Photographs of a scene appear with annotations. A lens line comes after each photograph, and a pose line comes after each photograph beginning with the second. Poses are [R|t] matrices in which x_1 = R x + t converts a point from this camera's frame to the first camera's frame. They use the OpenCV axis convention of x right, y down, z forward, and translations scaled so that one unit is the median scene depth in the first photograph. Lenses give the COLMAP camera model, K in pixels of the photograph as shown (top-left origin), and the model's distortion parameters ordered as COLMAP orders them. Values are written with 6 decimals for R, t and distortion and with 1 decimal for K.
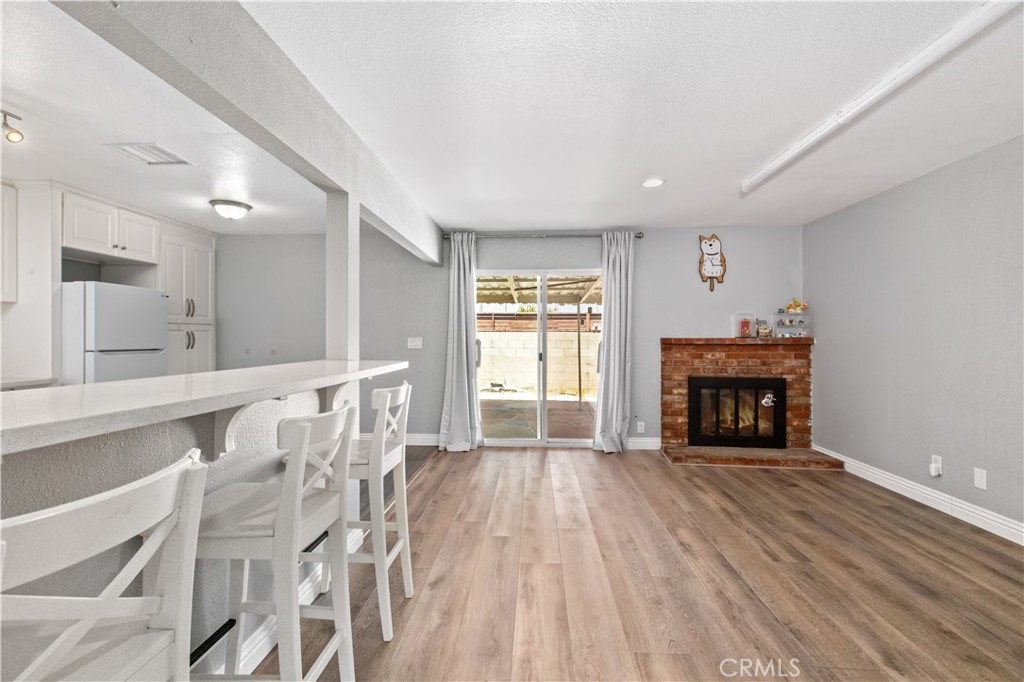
lens RADIAL K [[454.5, 0, 509.5], [0, 454.5, 338.3], [0, 0, 1]] dist [0.008465, -0.000300]
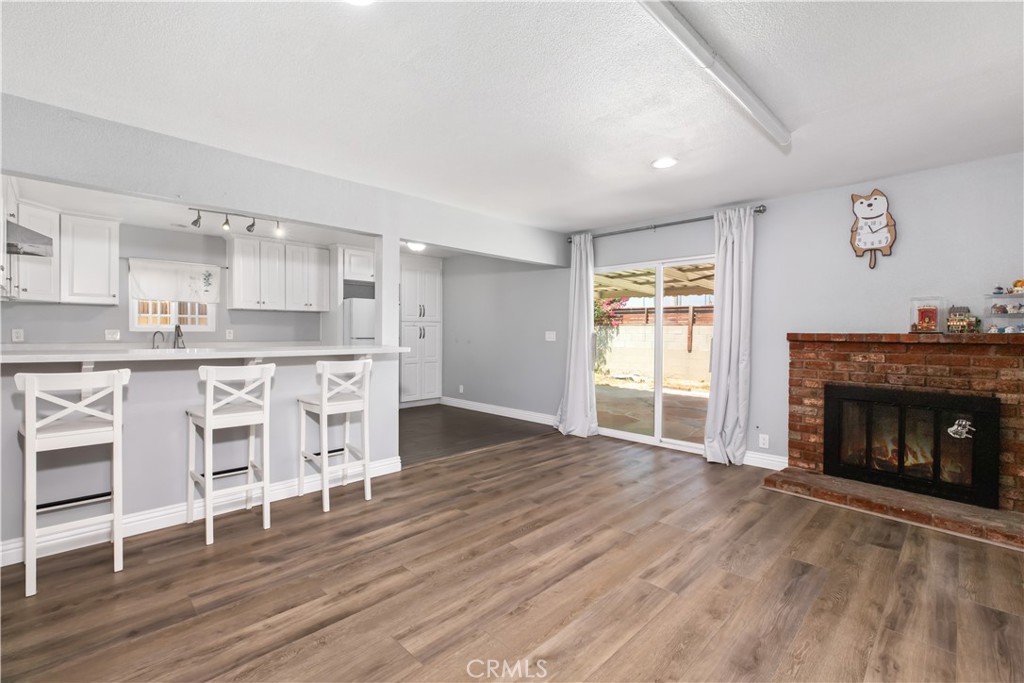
lens RADIAL K [[454.5, 0, 510.6], [0, 454.5, 336.4], [0, 0, 1]] dist [0.008465, -0.000300]
pose [[0.747928, 0.011045, -0.663688, 0.507750], [-0.006351, 0.999935, 0.009485, 0.000690], [0.663749, -0.002879, 0.747949, 0.078429]]
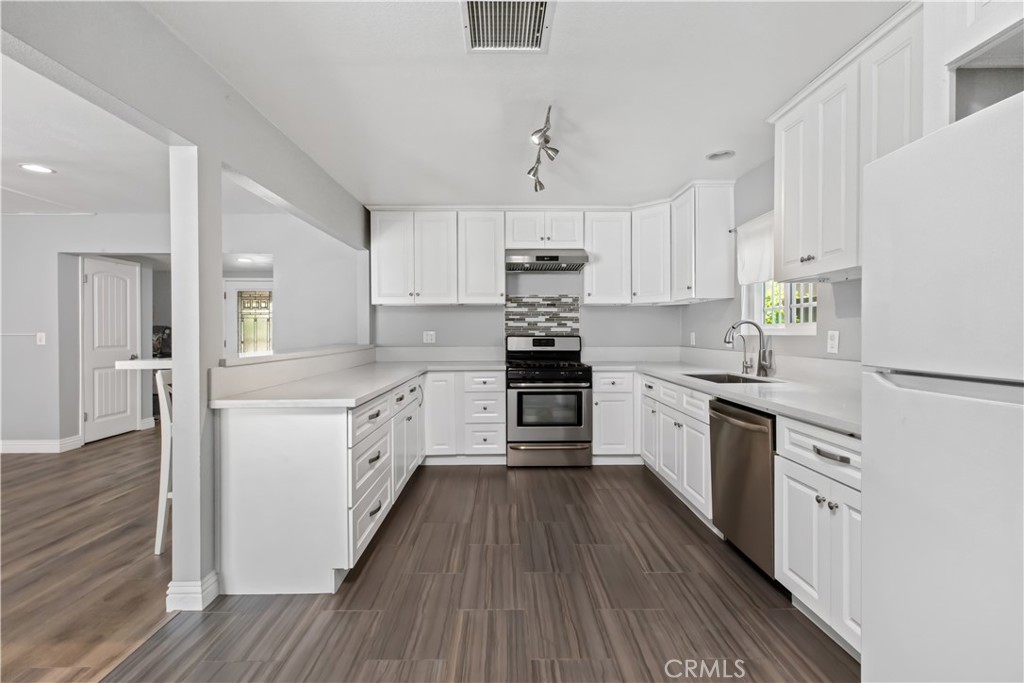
lens RADIAL K [[454.5, 0, 506.3], [0, 454.5, 339.5], [0, 0, 1]] dist [0.008465, -0.000300]
pose [[-0.997898, 0.003381, -0.064712, -0.458949], [0.002391, 0.999879, 0.015378, 0.000475], [0.064756, 0.015191, -0.997785, 0.985383]]
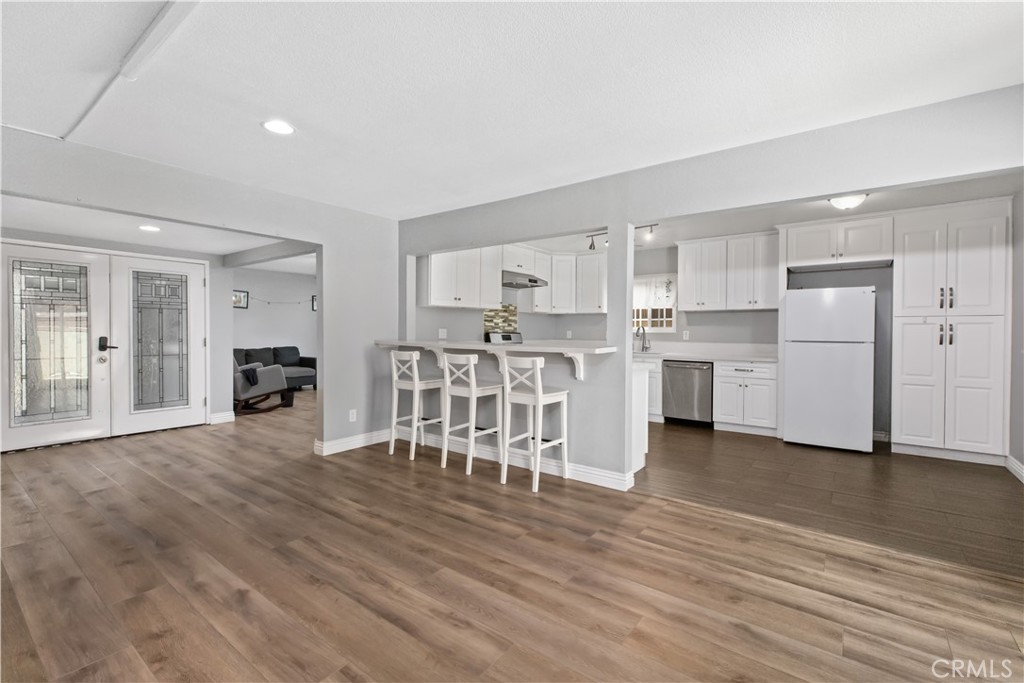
lens RADIAL K [[454.5, 0, 503.7], [0, 454.5, 341.4], [0, 0, 1]] dist [0.008465, -0.000300]
pose [[-0.565395, 0.016526, -0.824655, 0.508326], [-0.005539, 0.999701, 0.023832, 0.001304], [0.824802, 0.018042, -0.565134, 0.798175]]
